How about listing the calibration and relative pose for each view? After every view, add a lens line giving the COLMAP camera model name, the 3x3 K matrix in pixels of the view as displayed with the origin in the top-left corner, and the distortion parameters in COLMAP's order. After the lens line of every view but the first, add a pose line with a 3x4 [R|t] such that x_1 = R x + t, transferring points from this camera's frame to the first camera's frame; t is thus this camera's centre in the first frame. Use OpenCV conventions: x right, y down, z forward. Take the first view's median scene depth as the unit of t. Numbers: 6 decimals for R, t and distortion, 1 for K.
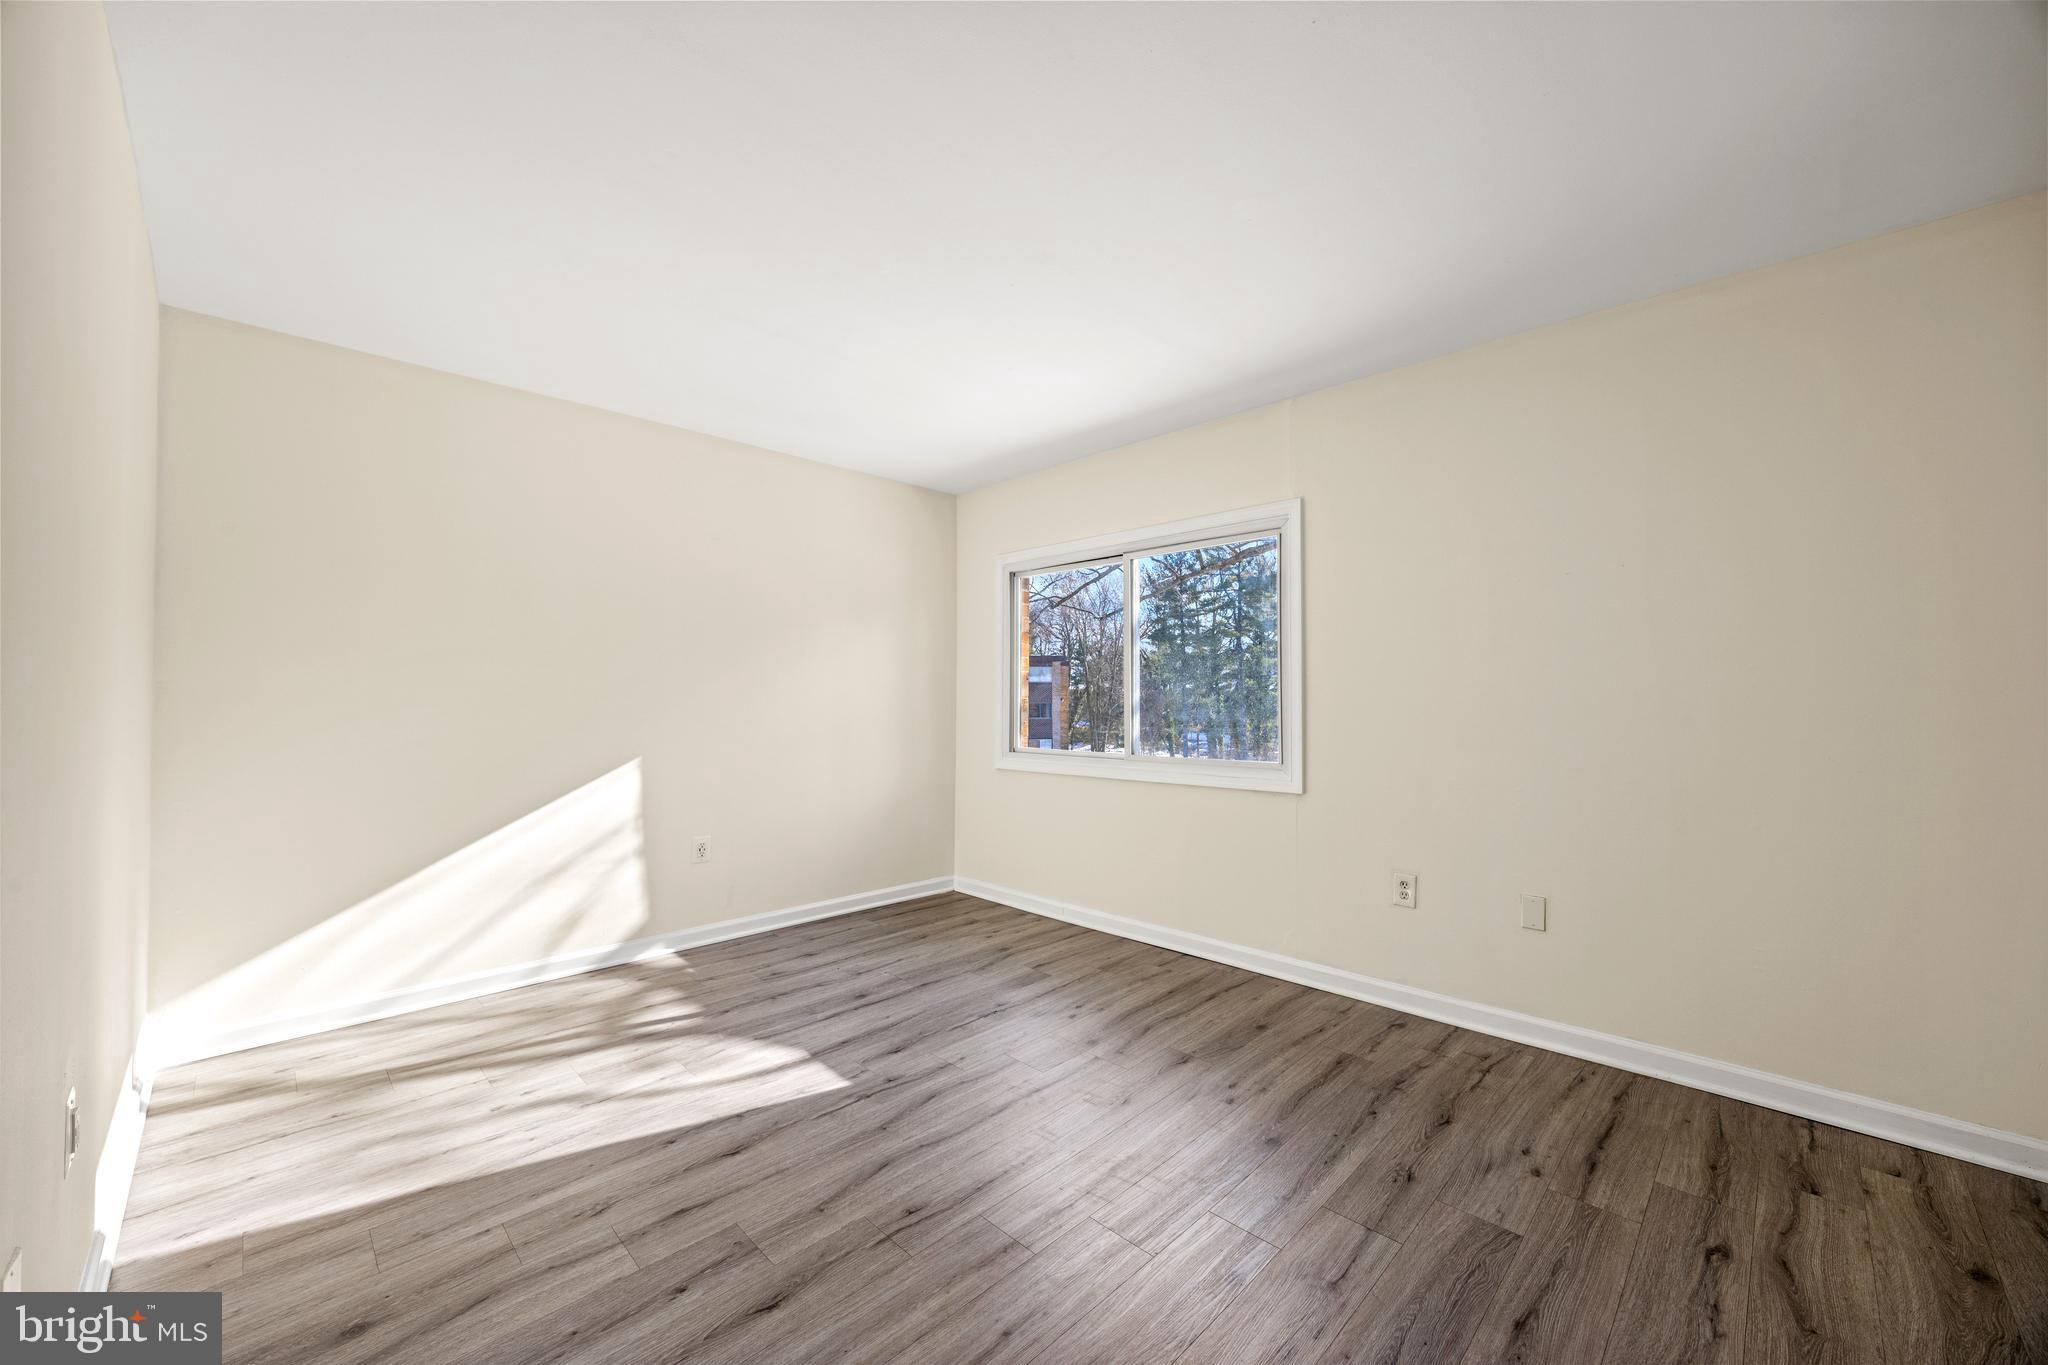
lens RADIAL K [[779.7, 0, 1022.4], [0, 779.7, 677.8], [0, 0, 1]] dist [-0.000953, -0.000054]
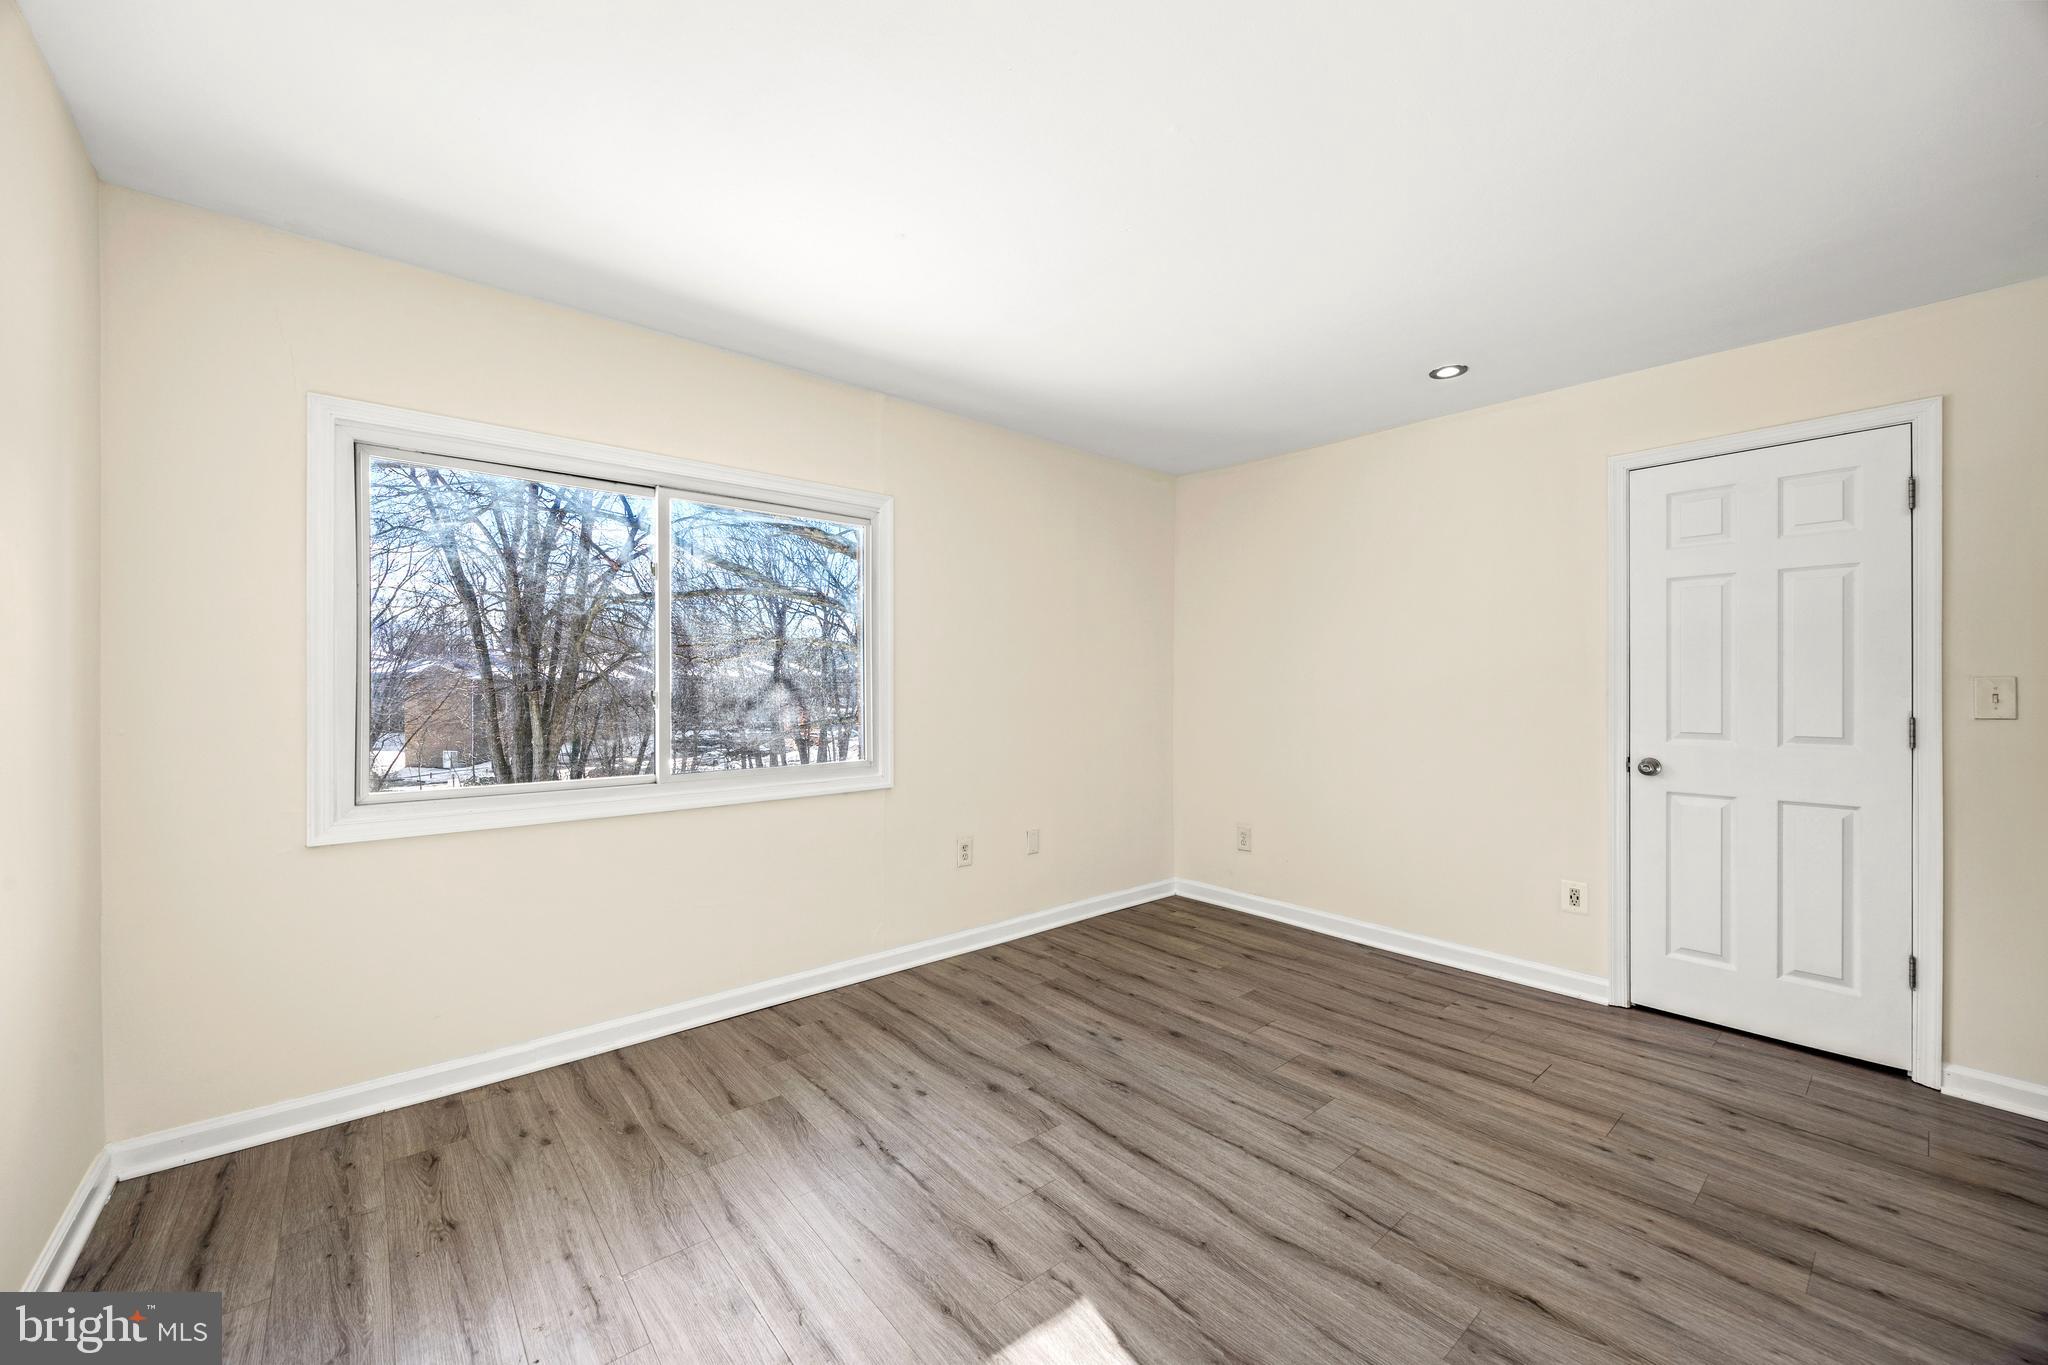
lens RADIAL K [[791.9, 0, 1028.1], [0, 791.9, 707.1], [0, 0, 1]] dist [-0.001374, -0.000174]
pose [[0.075379, -0.026387, 0.996806, -0.686094], [-0.025998, 0.999258, 0.028418, 0.013583], [-0.996816, -0.028057, 0.074637, 0.798718]]
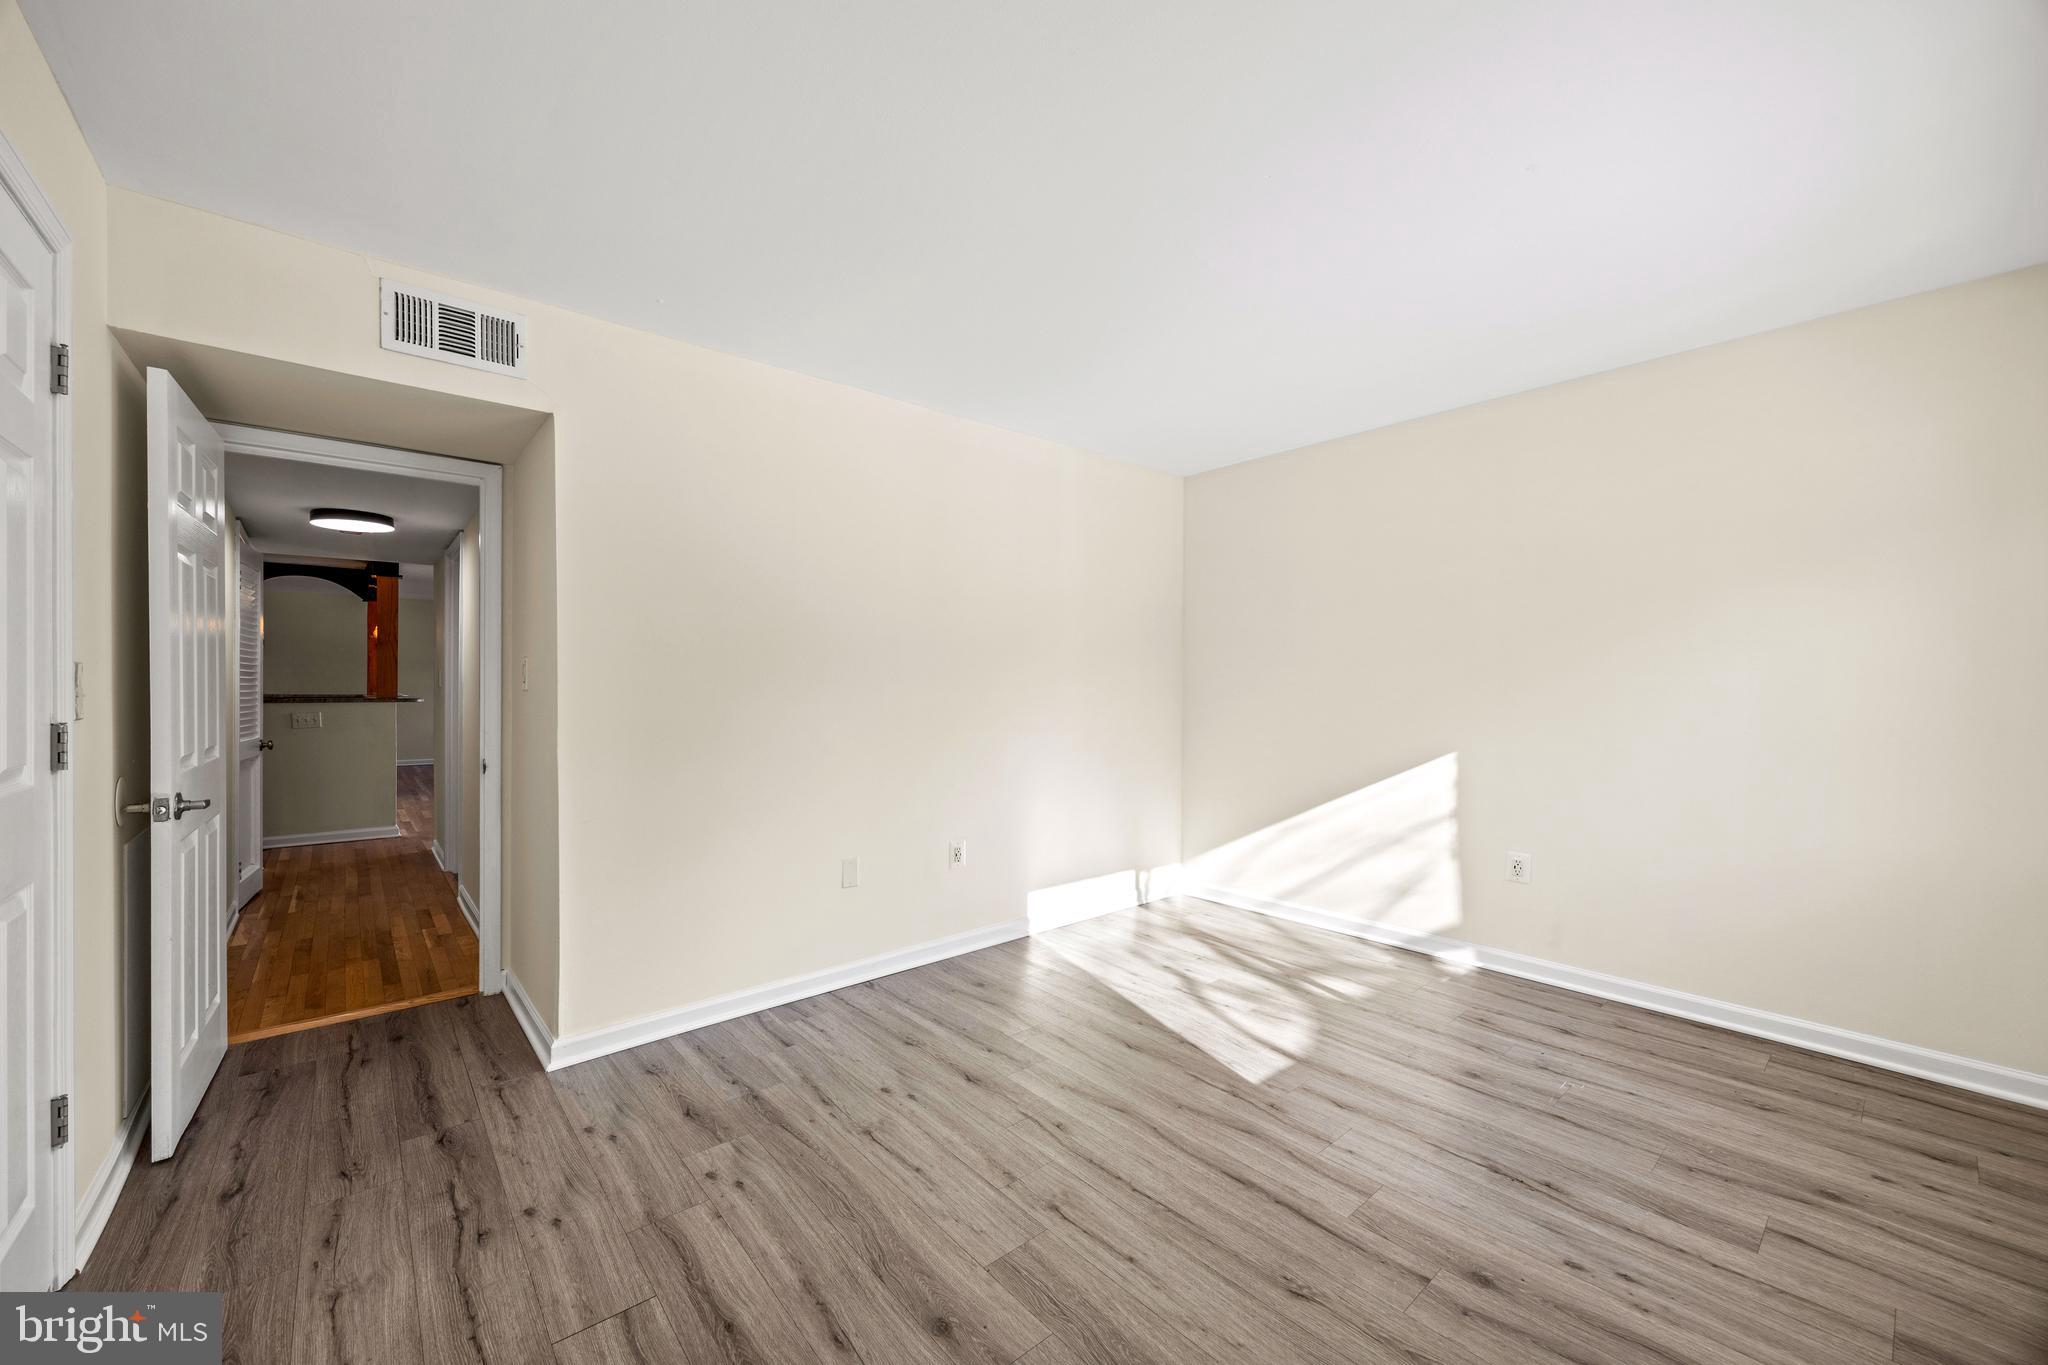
lens RADIAL K [[782.9, 0, 1023.0], [0, 782.9, 687.3], [0, 0, 1]] dist [-0.001594, 0.000003]
pose [[-0.081514, -0.006124, -0.996653, 0.623599], [0.018634, 0.999797, -0.007668, 0.015831], [0.996498, -0.019197, -0.081383, 0.625957]]
